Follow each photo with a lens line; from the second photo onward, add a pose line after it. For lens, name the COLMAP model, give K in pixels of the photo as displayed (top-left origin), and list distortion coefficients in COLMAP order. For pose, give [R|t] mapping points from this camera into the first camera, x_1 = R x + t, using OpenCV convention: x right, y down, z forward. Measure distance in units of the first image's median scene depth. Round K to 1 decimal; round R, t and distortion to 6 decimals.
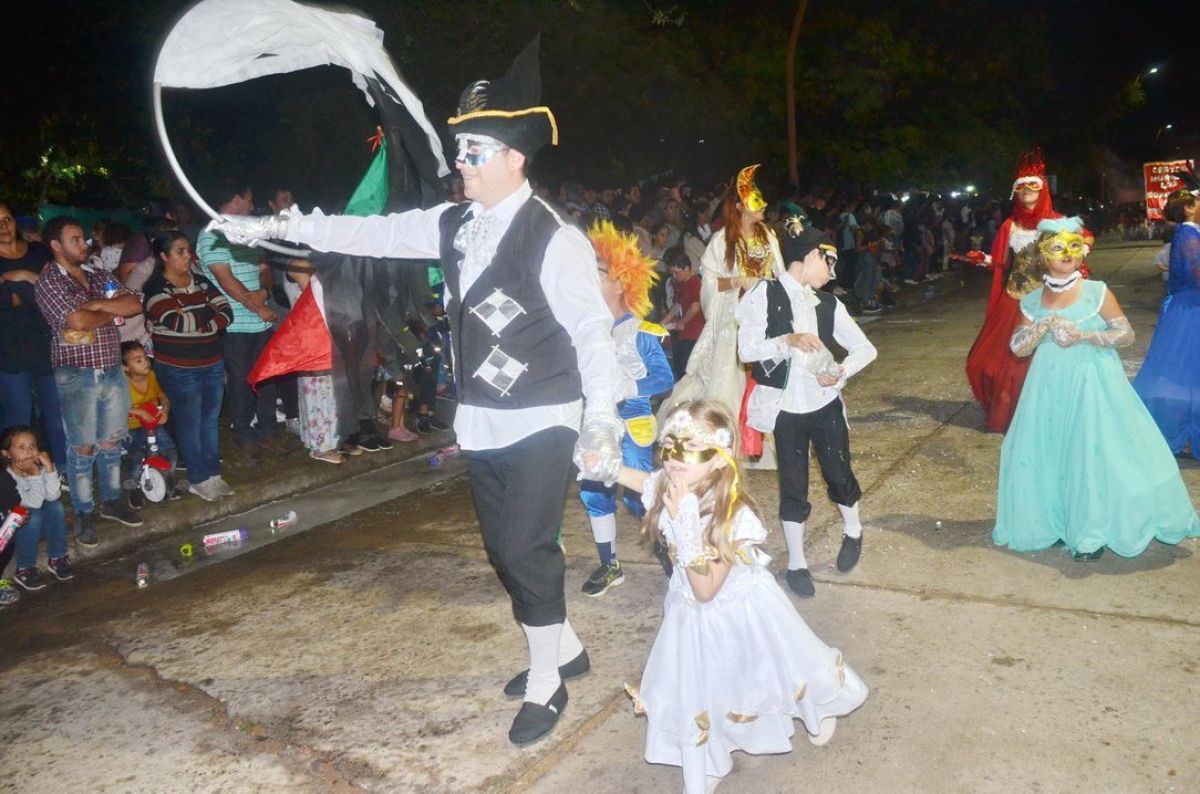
lens RADIAL K [[981.2, 0, 600.0], [0, 981.2, 397.0], [0, 0, 1]] dist [-0.090841, 0.002173]
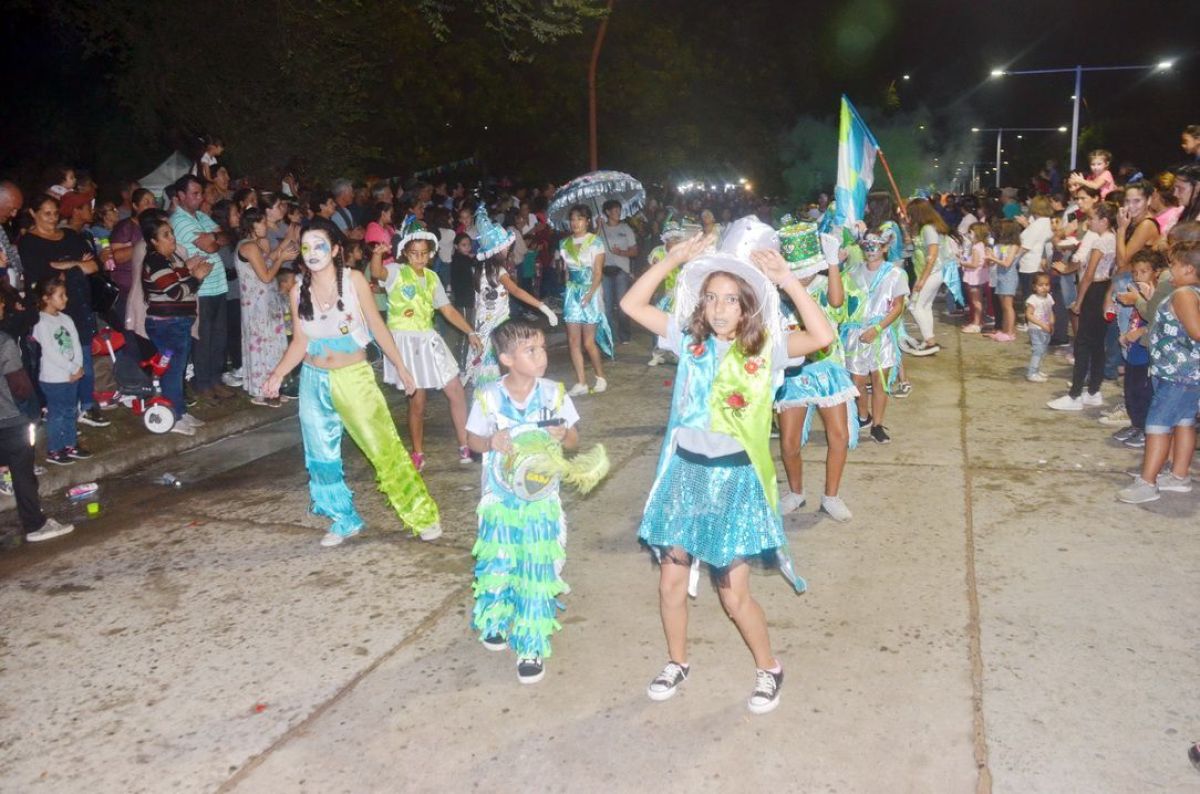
lens RADIAL K [[981.2, 0, 600.0], [0, 981.2, 397.0], [0, 0, 1]] dist [-0.090841, 0.002173]
pose [[0.975440, -0.007683, 0.220130, -0.139250], [0.003672, 0.999820, 0.018624, 0.034211], [-0.220233, -0.017358, 0.975293, -0.326240]]
